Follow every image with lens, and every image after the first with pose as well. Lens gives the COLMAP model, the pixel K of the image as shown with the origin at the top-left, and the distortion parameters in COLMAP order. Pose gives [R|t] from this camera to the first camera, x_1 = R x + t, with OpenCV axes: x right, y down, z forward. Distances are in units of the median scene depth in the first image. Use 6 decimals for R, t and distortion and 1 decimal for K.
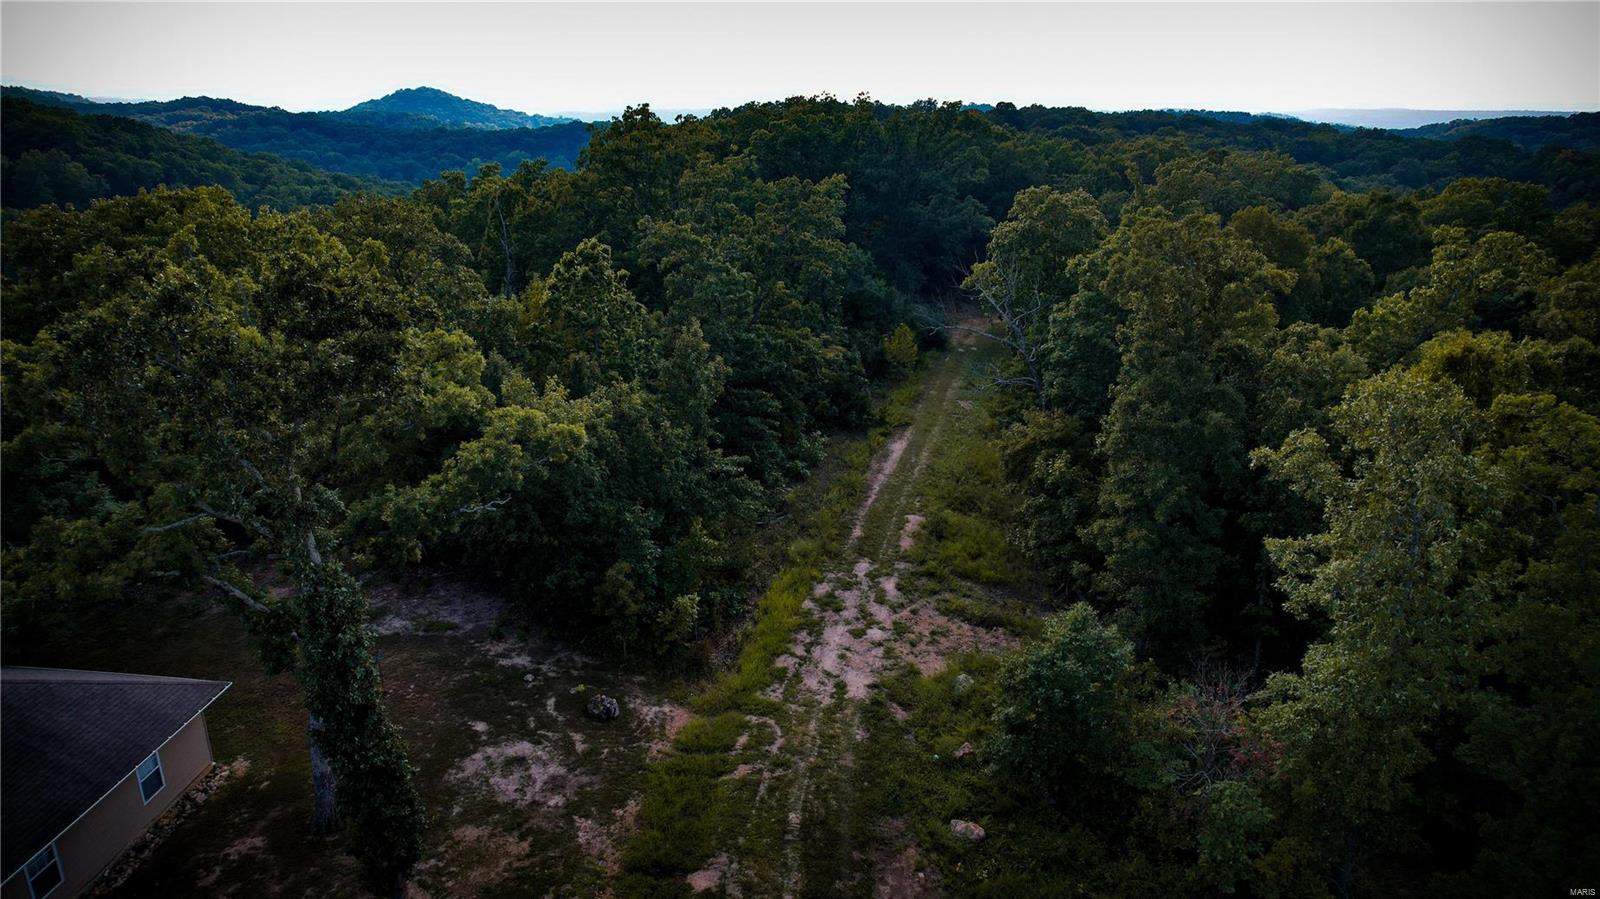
lens RADIAL K [[1012.6, 0, 800.0], [0, 1012.6, 449.5], [0, 0, 1]] dist [-0.071218, 0.048246]
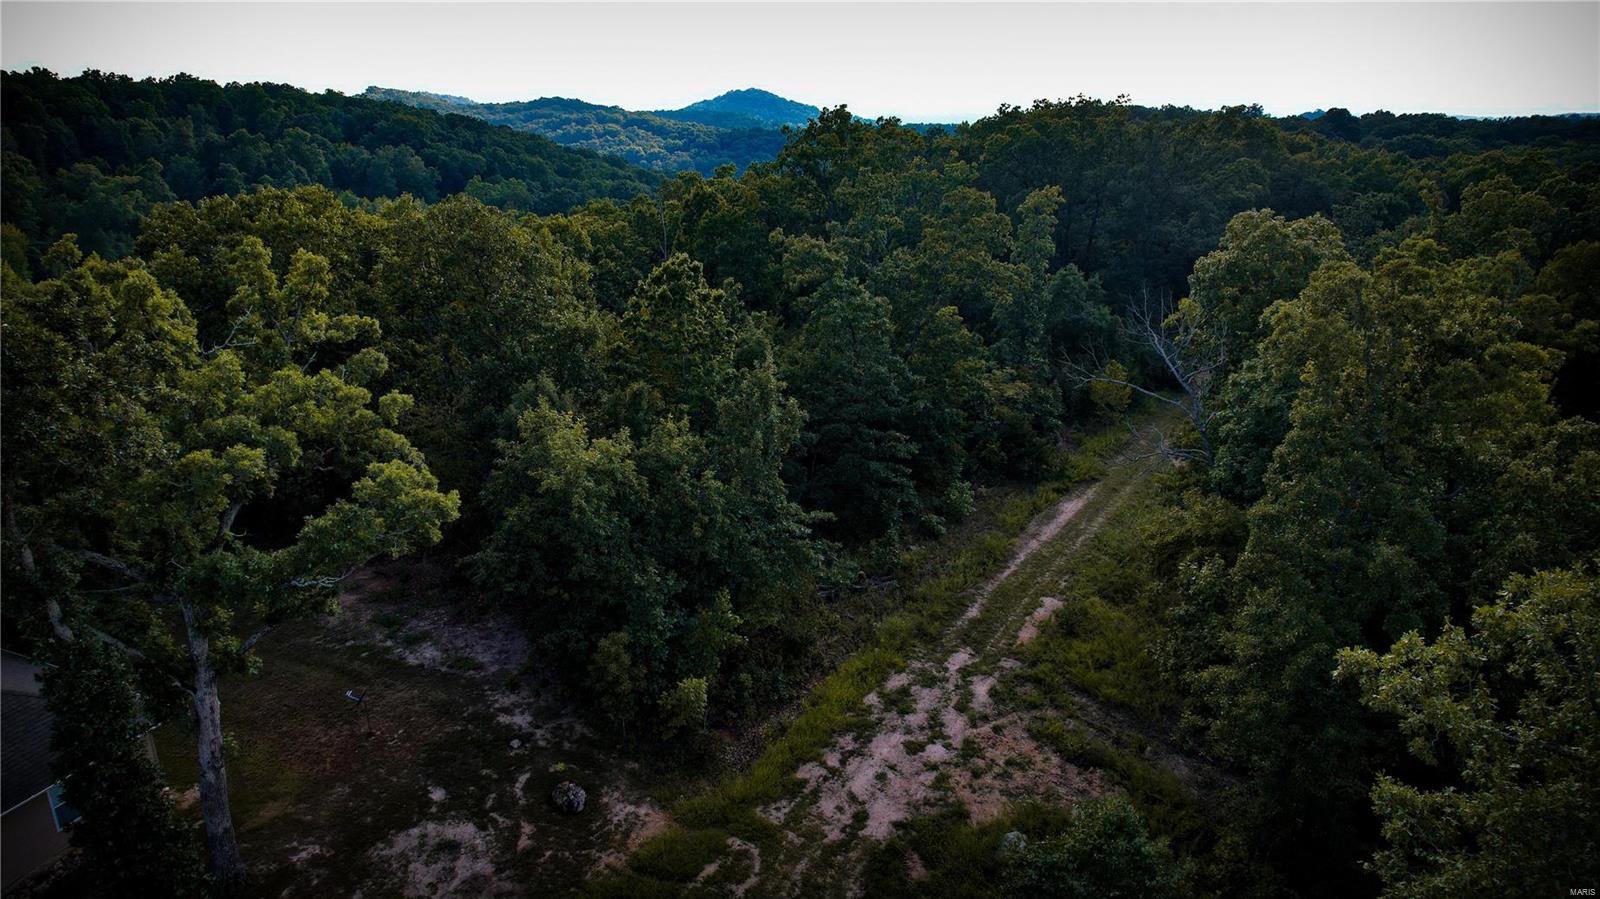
lens RADIAL K [[1012.6, 0, 800.0], [0, 1012.6, 449.5], [0, 0, 1]] dist [-0.071218, 0.048246]
pose [[0.954724, 0.094429, -0.282107, 0.174028], [-0.095147, 0.995400, 0.011187, -0.059542], [0.281866, 0.016161, 0.959318, 0.179662]]
